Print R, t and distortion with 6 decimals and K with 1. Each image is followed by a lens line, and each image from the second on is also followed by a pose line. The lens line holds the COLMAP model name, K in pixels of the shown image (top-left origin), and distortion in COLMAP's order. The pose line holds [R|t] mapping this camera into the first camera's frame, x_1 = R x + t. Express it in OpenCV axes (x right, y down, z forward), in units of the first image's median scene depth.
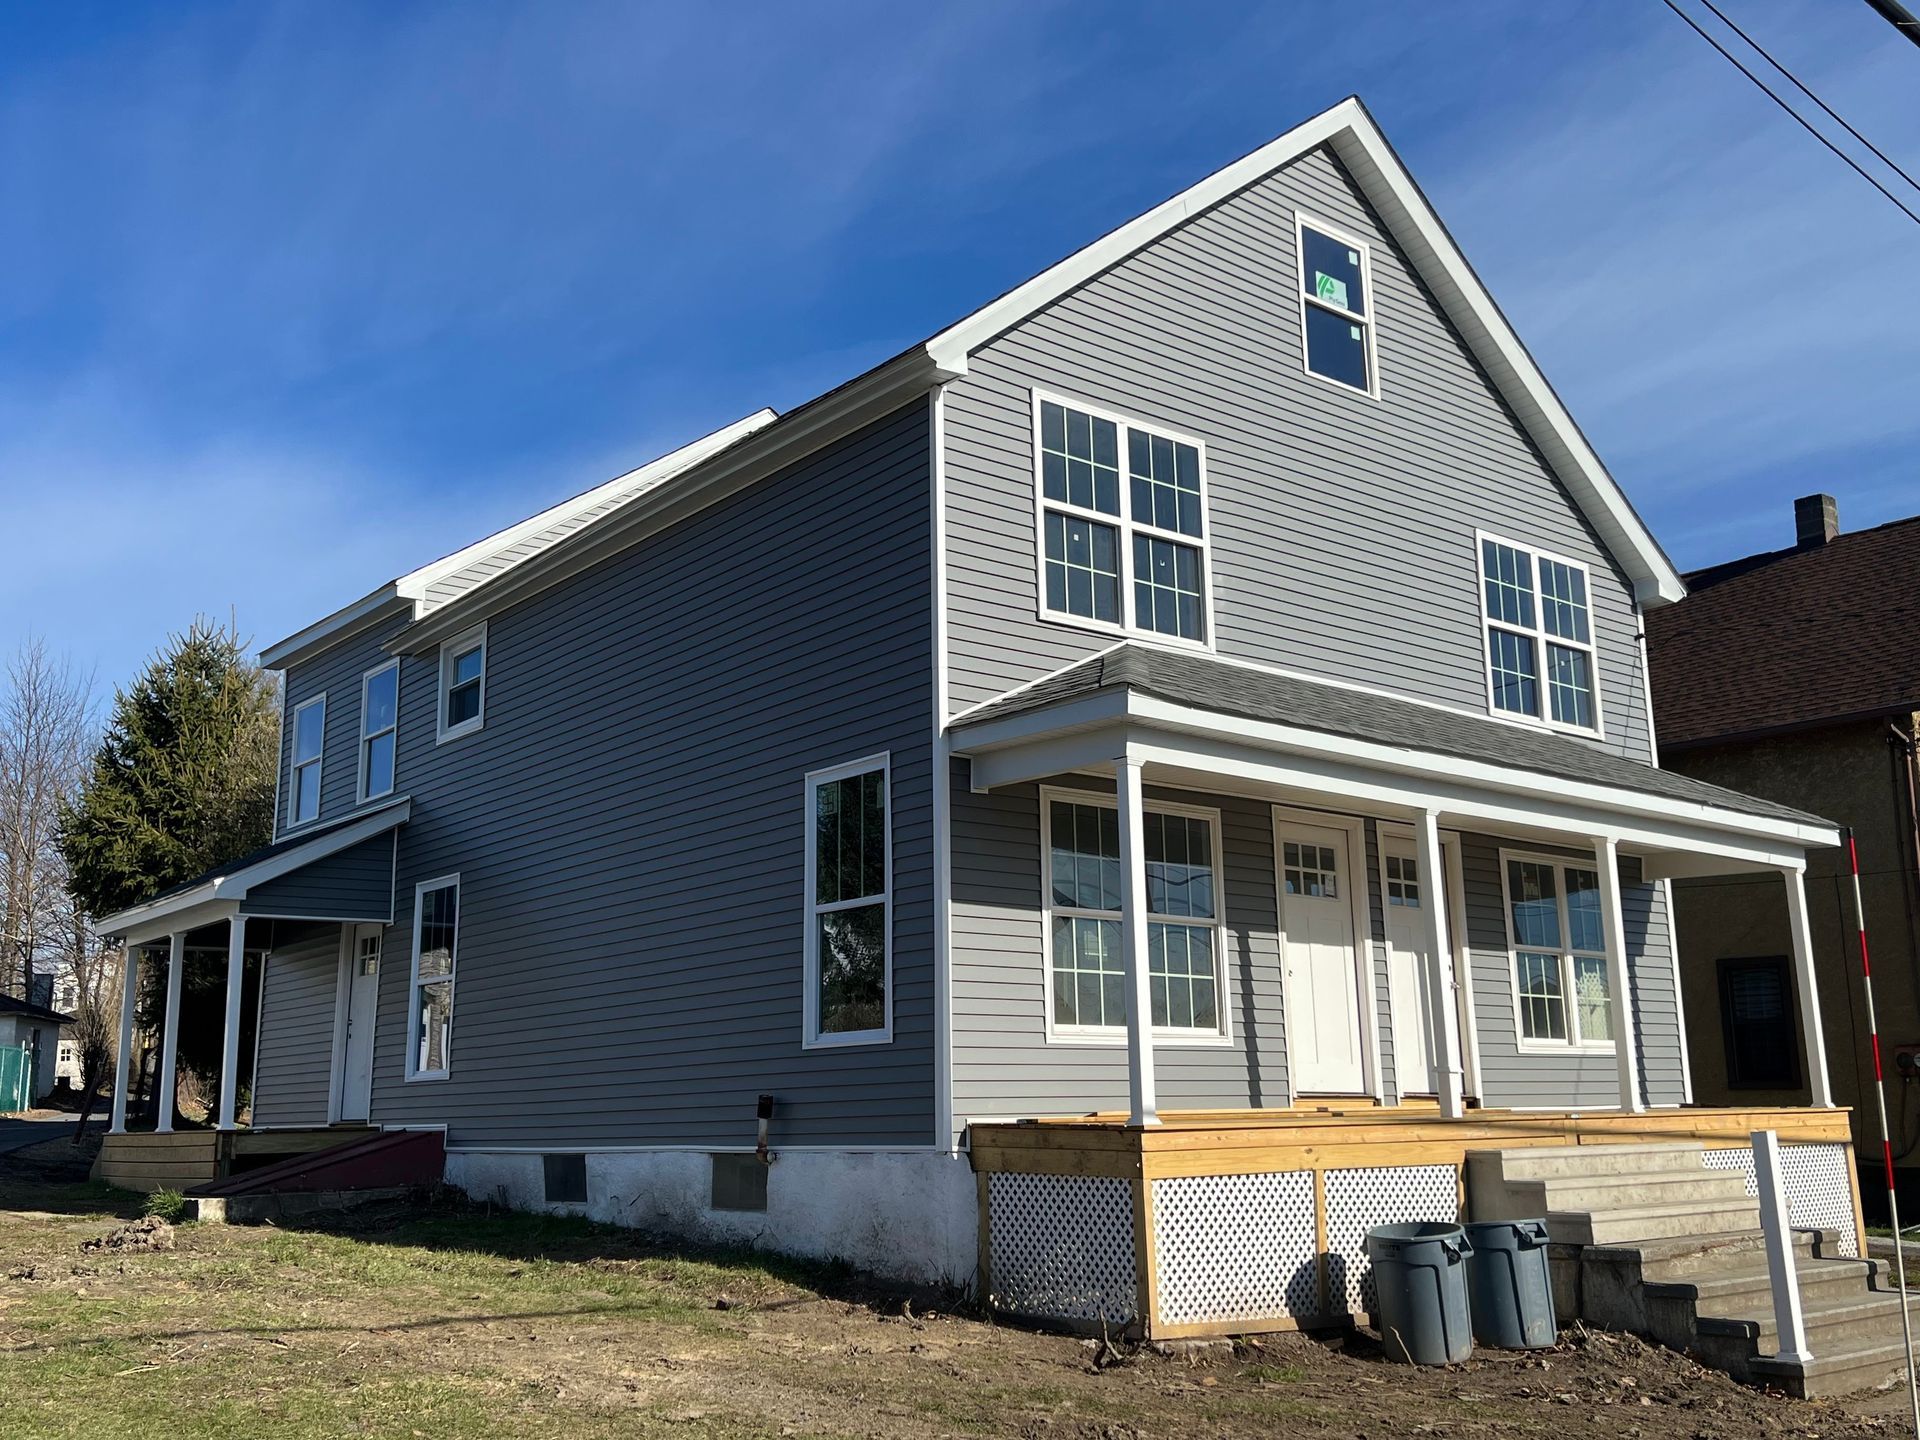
lens RADIAL K [[1803.8, 0, 961.5], [0, 1803.8, 720.8], [0, 0, 1]] dist [0.036924, 0.000000]
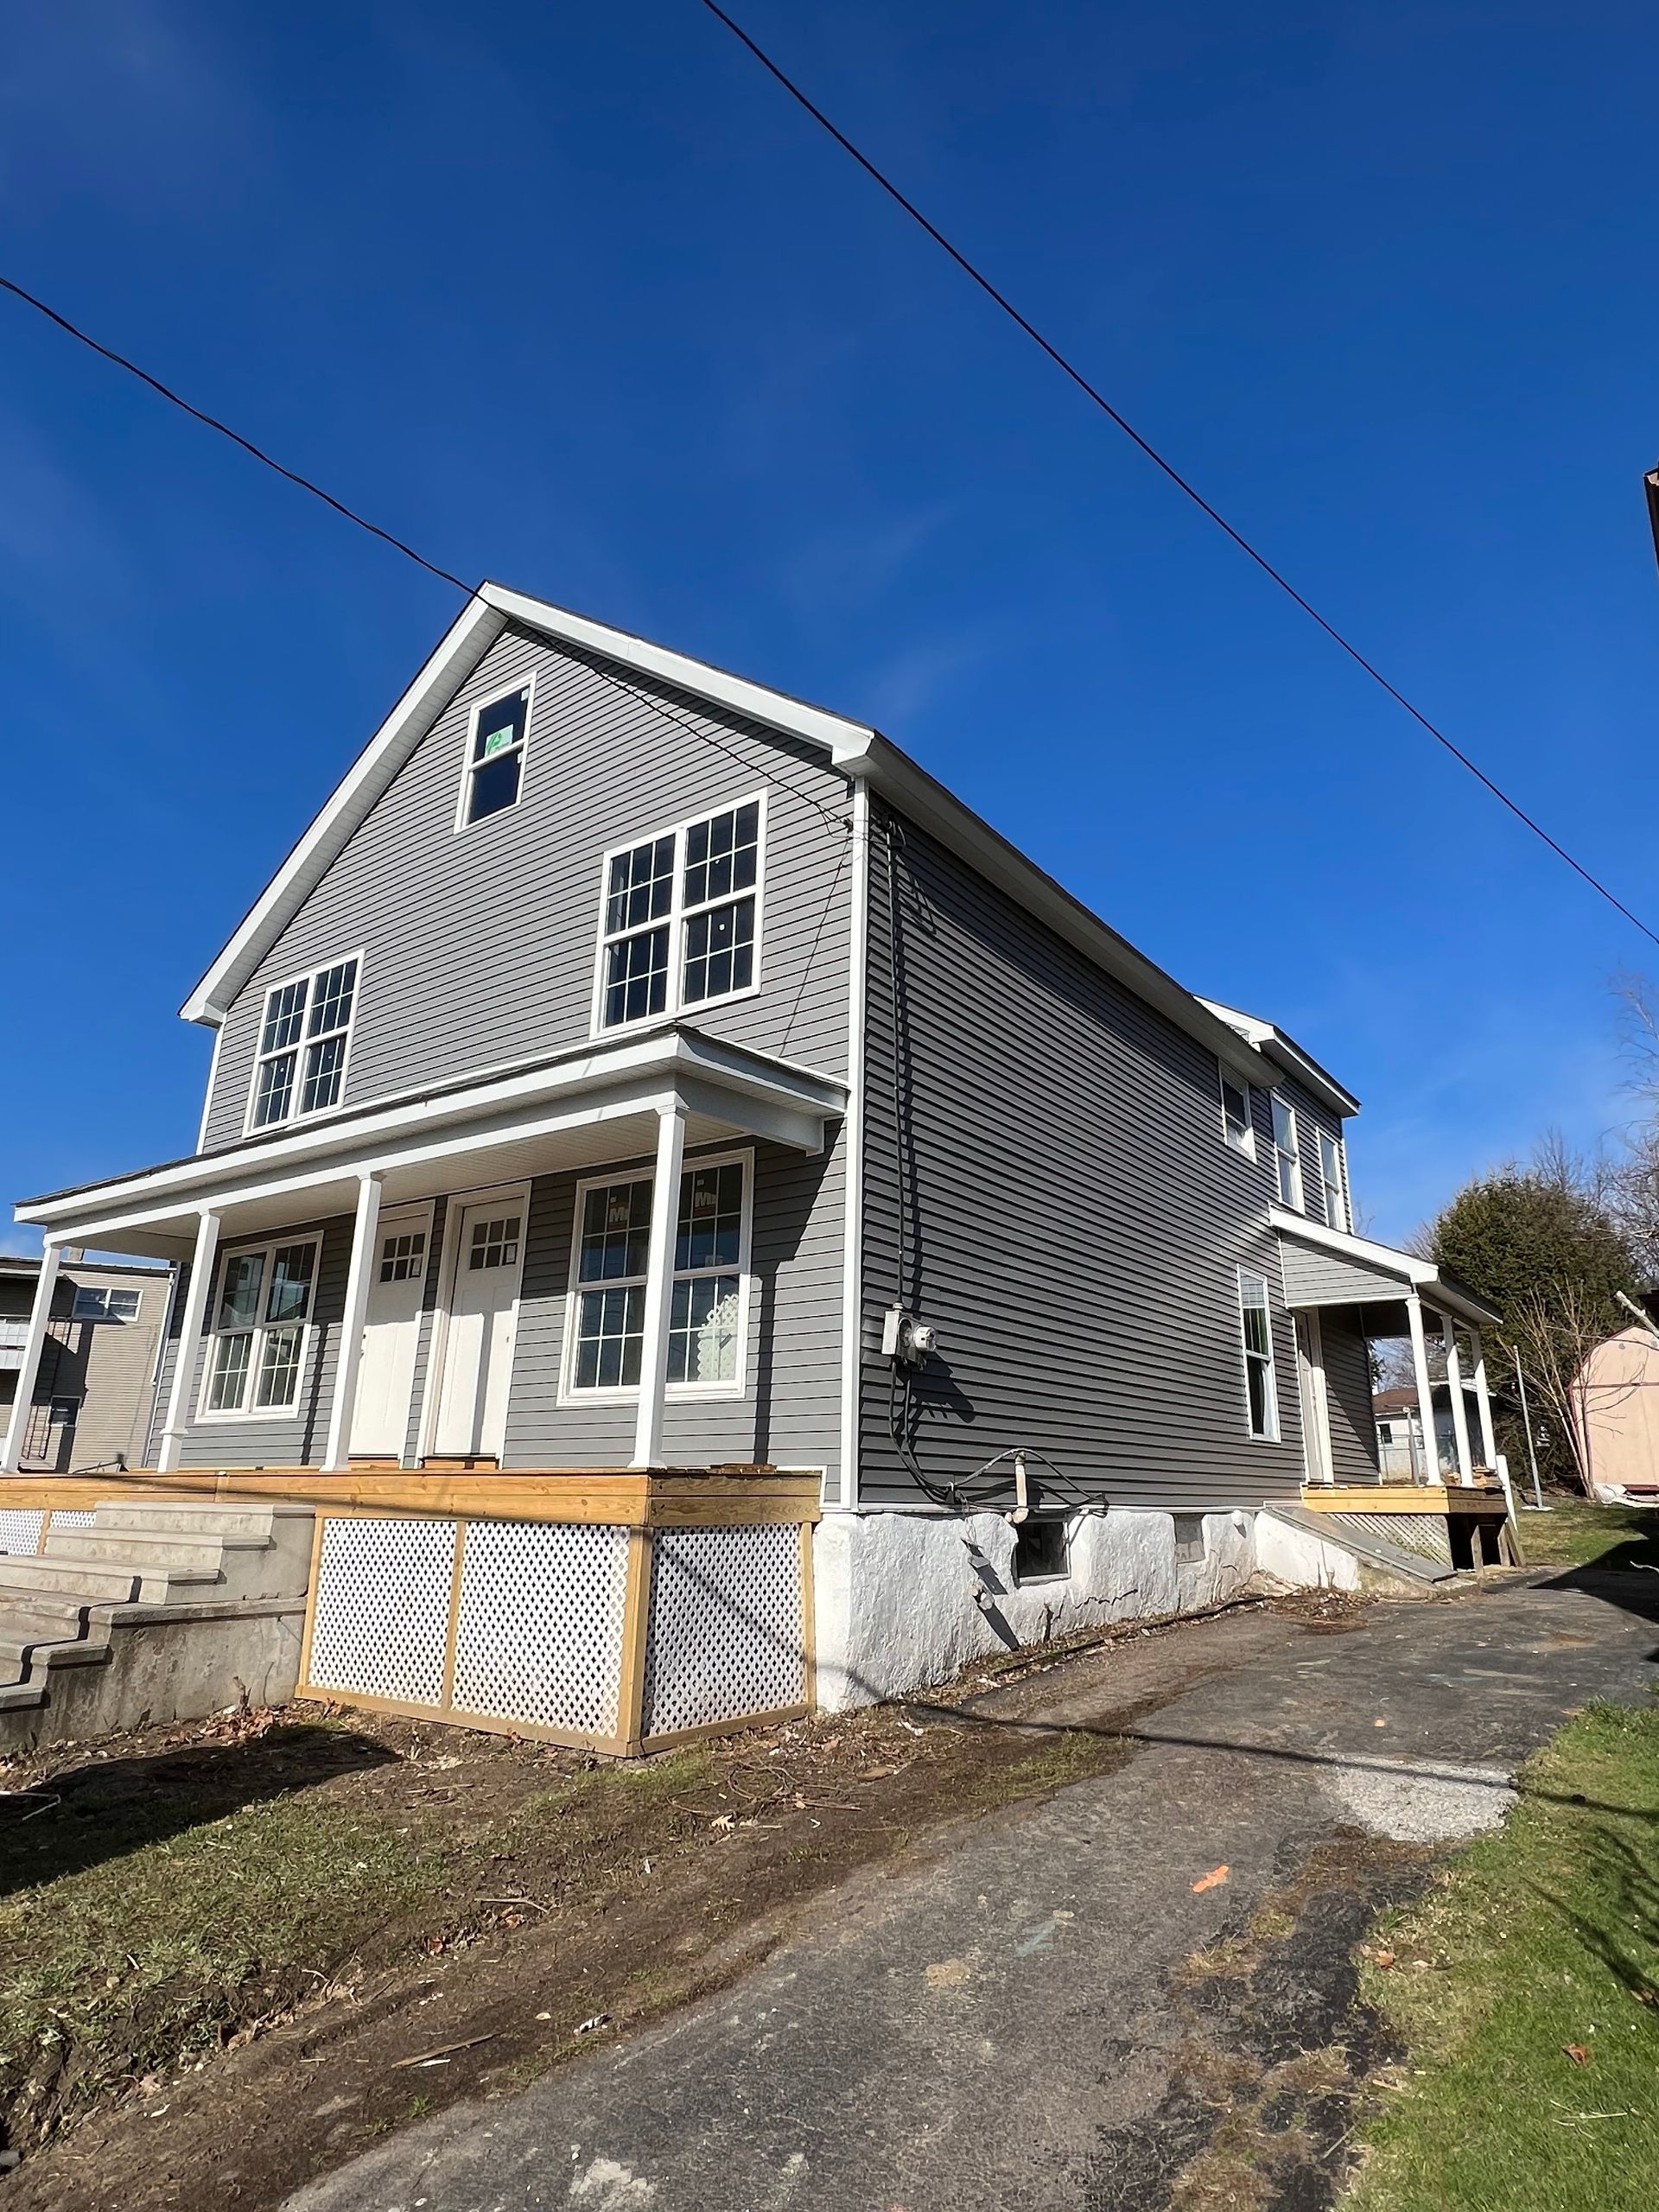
lens RADIAL K [[1239.8, 0, 838.5], [0, 1239.8, 1101.9], [0, 0, 1]] dist [-0.022439, 0.000627]
pose [[0.251573, -0.272811, -0.928593, 0.938122], [0.197522, 0.953729, -0.226684, 0.203305], [0.947468, -0.126390, 0.293819, 0.961424]]
